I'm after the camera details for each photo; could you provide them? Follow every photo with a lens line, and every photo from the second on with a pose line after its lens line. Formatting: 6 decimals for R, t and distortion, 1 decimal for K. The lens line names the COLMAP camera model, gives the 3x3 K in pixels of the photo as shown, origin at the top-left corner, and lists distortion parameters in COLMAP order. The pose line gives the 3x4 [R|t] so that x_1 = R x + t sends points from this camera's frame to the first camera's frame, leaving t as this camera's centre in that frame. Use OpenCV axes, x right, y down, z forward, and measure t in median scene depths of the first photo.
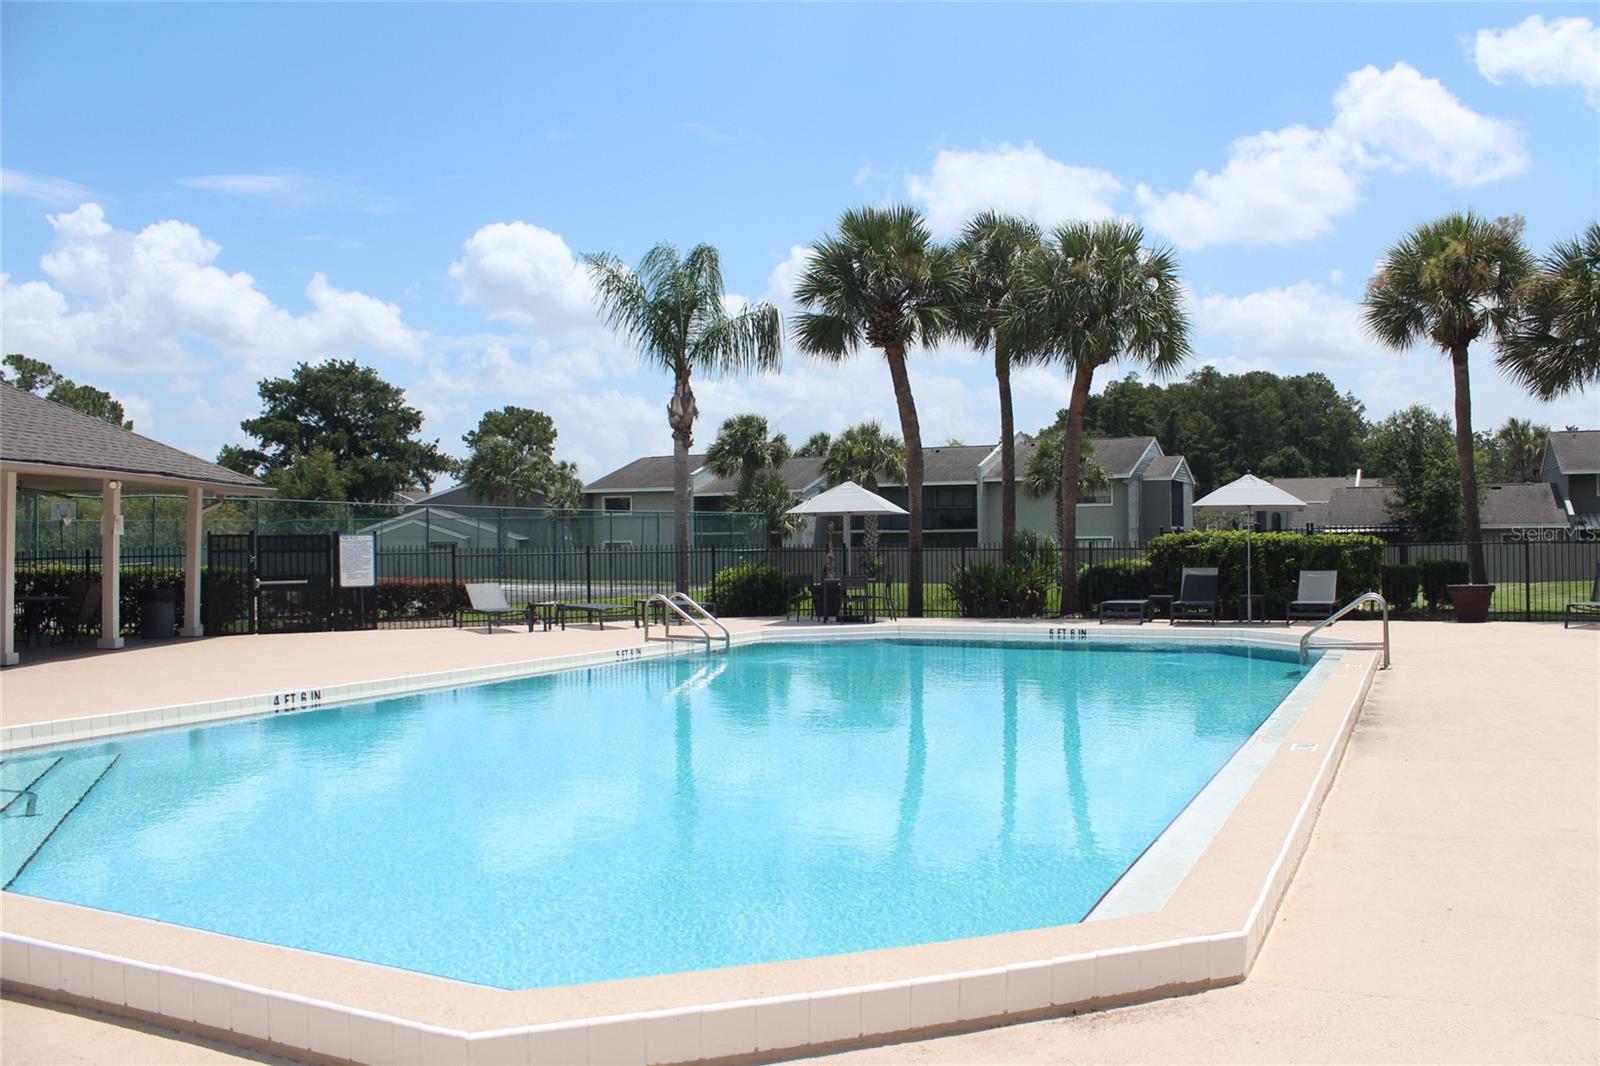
lens RADIAL K [[1346.0, 0, 800.0], [0, 1346.0, 533.0], [0, 0, 1]] dist [-0.188225, 0.152282]
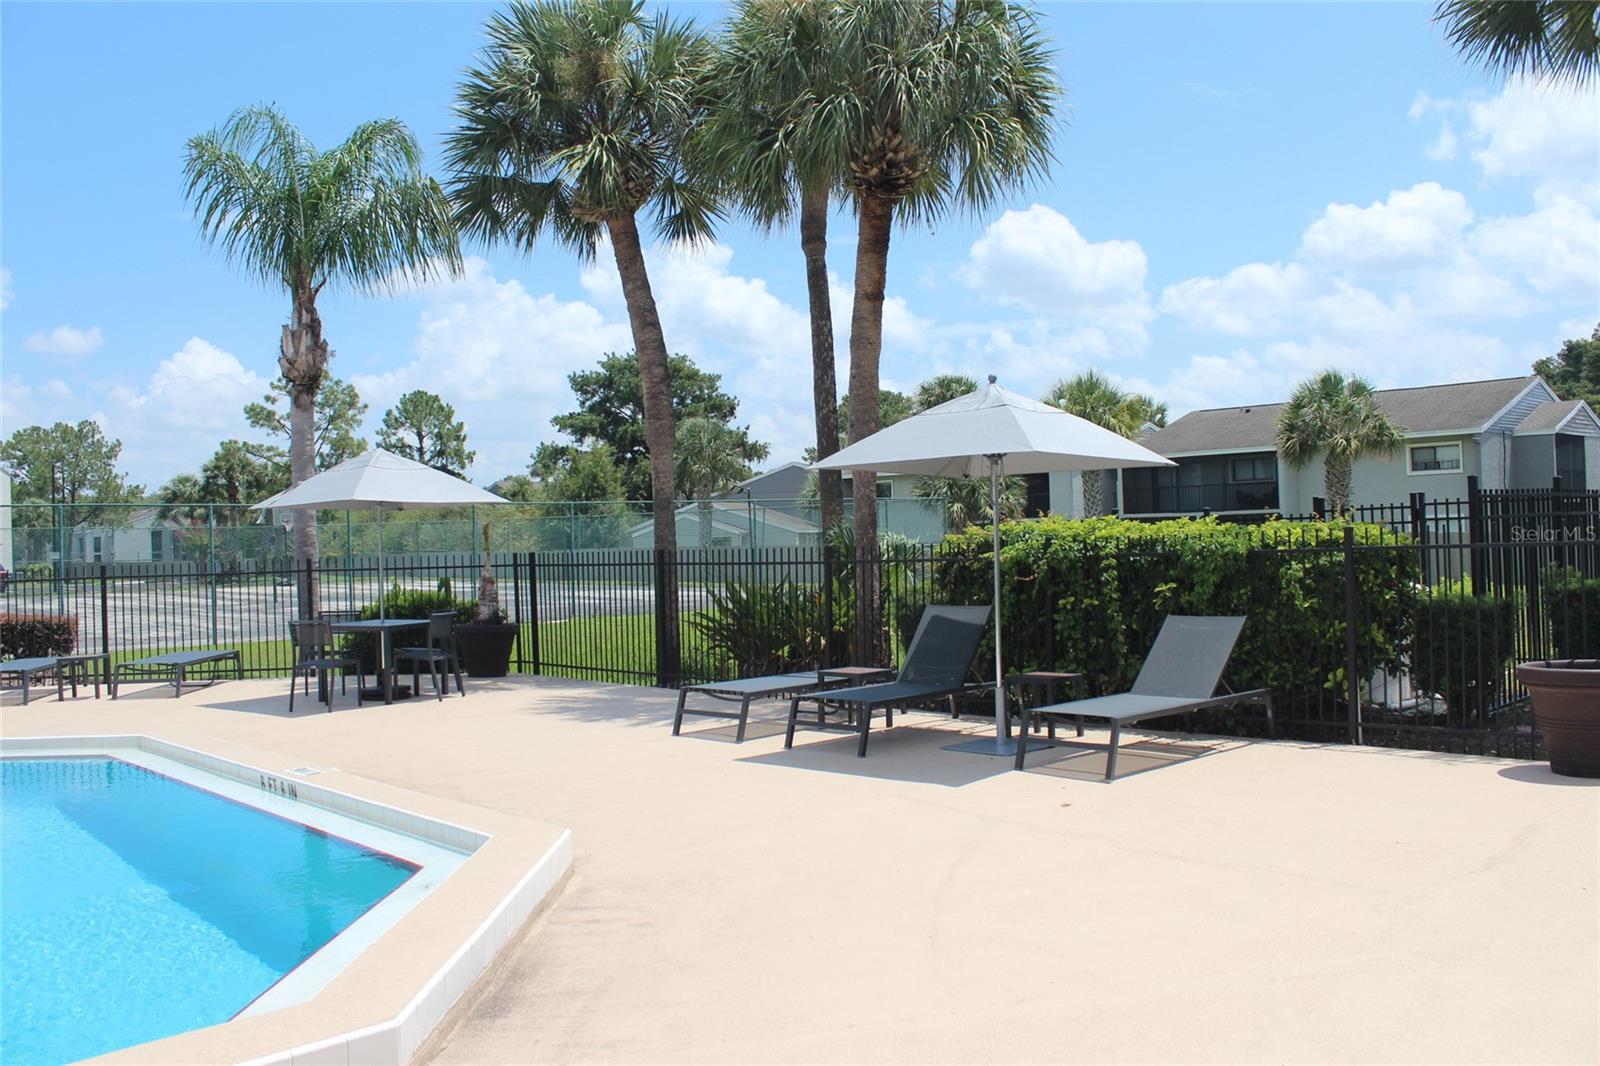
lens RADIAL K [[1357.8, 0, 803.2], [0, 1357.8, 505.6], [0, 0, 1]] dist [-0.178890, 0.184584]
pose [[0.936125, -0.030490, -0.350342, 0.095869], [0.027727, 0.999532, -0.012901, -0.001507], [0.350572, 0.002363, 0.936533, 0.122419]]
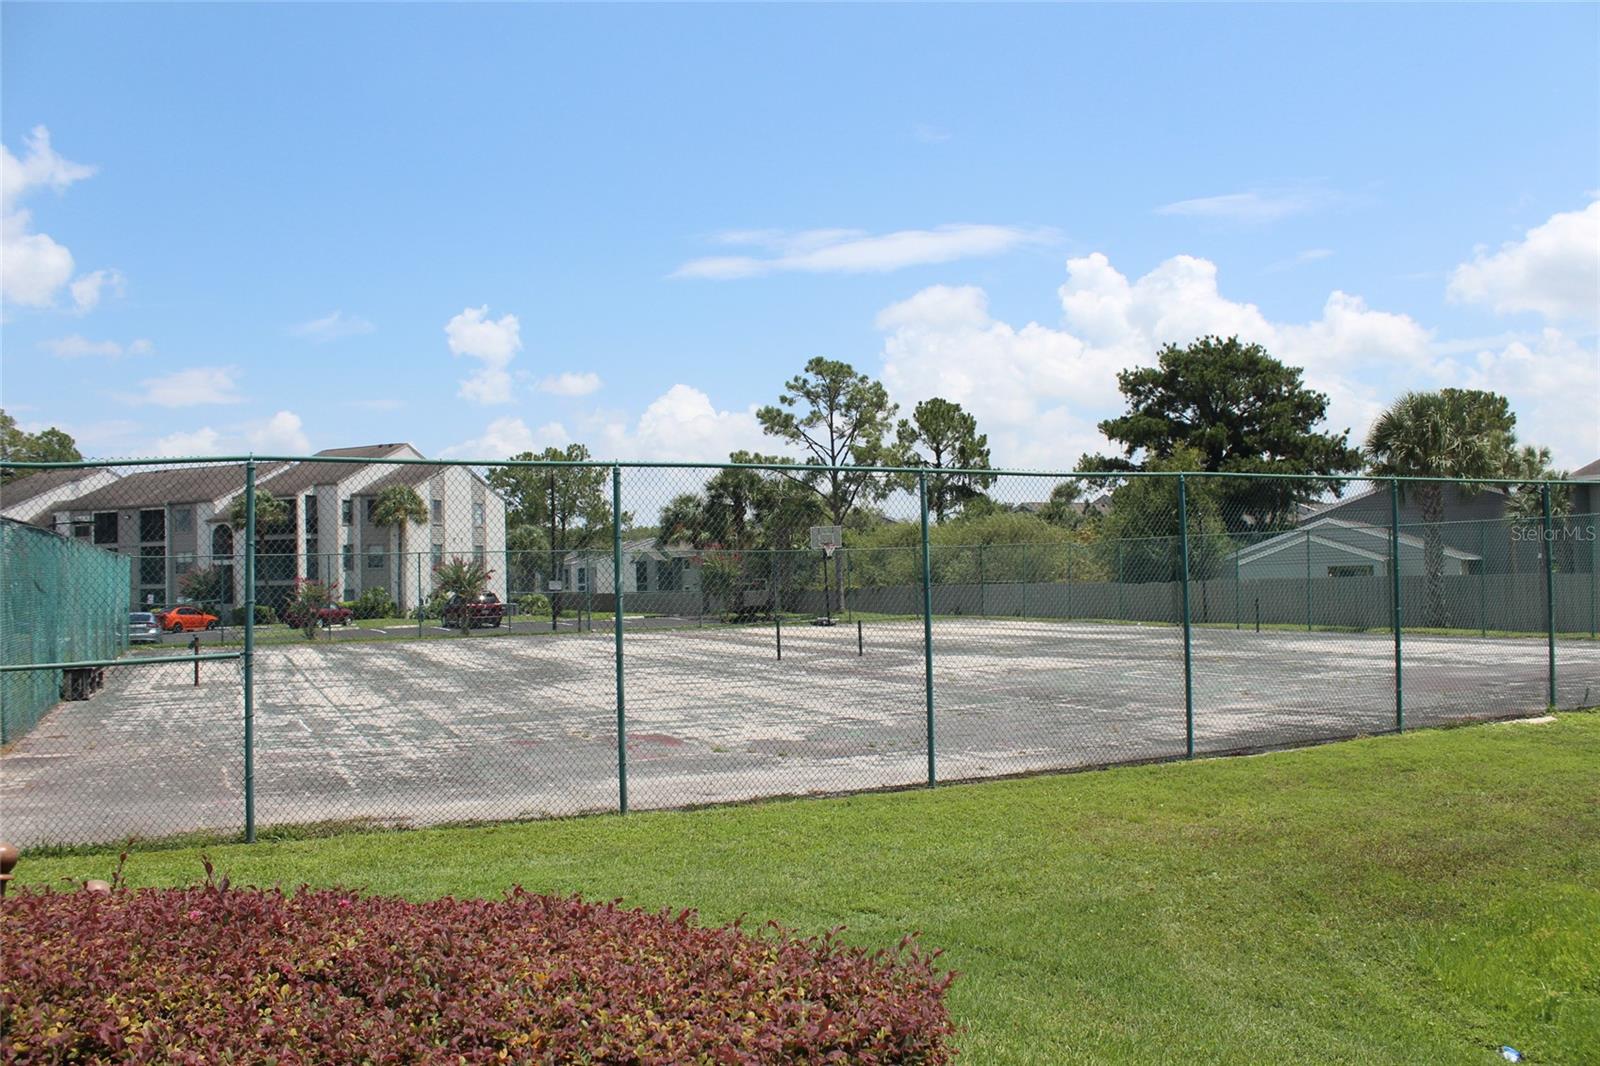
lens RADIAL K [[1346.0, 0, 800.0], [0, 1346.0, 533.0], [0, 0, 1]] dist [-0.188225, 0.152282]
pose [[0.772706, -0.036588, -0.633709, -0.046874], [0.025954, 0.999324, -0.026050, -0.000272], [0.634233, 0.003682, 0.773133, 0.234368]]
